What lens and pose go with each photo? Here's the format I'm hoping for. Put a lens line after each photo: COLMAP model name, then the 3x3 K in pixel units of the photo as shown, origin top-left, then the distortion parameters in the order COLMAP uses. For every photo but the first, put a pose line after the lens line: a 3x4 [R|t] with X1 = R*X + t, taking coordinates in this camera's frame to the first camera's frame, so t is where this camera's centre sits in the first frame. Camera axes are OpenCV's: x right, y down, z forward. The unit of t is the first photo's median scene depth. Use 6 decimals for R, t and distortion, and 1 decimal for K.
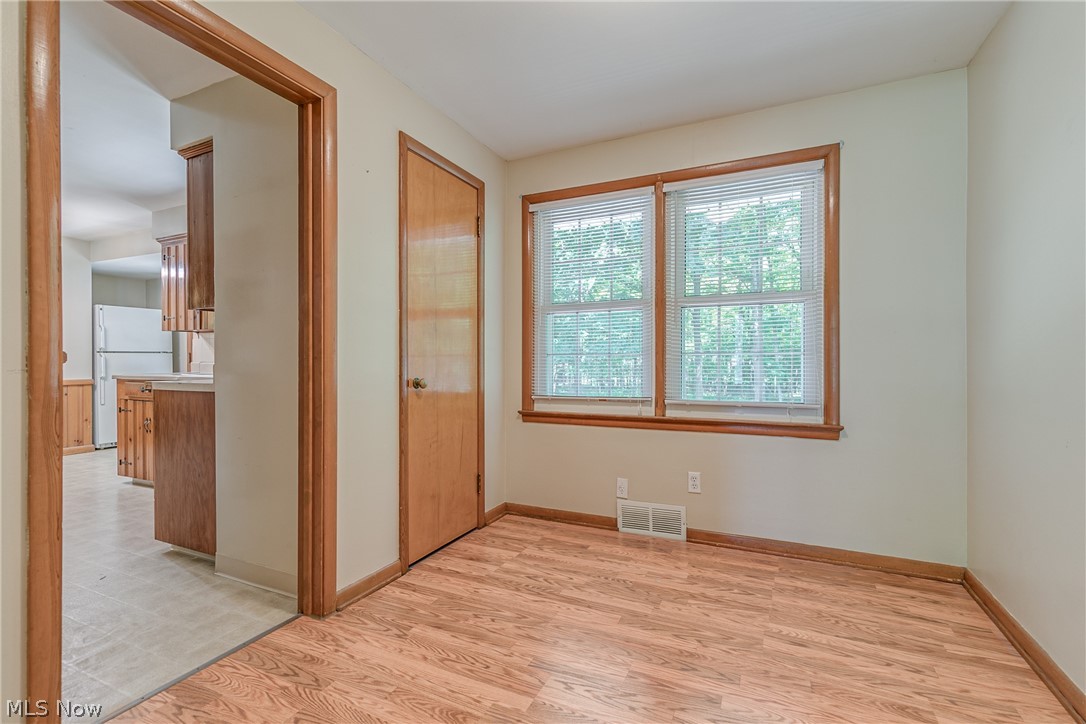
lens RADIAL K [[492.1, 0, 546.8], [0, 492.1, 358.9], [0, 0, 1]] dist [0.016714, -0.000924]
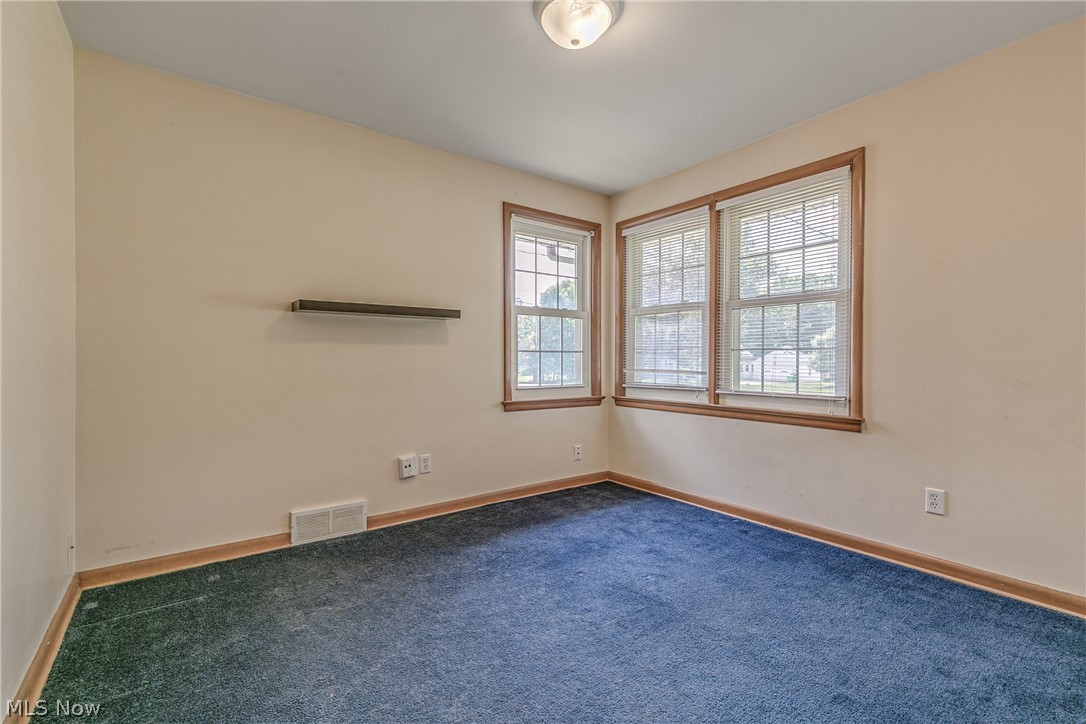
lens RADIAL K [[492.1, 0, 546.8], [0, 492.1, 358.9], [0, 0, 1]] dist [0.016714, -0.000924]
pose [[0.880670, 0.004586, -0.473707, 0.433632], [-0.000585, 0.999963, 0.008593, -0.000396], [0.473729, -0.007290, 0.880640, -0.204818]]
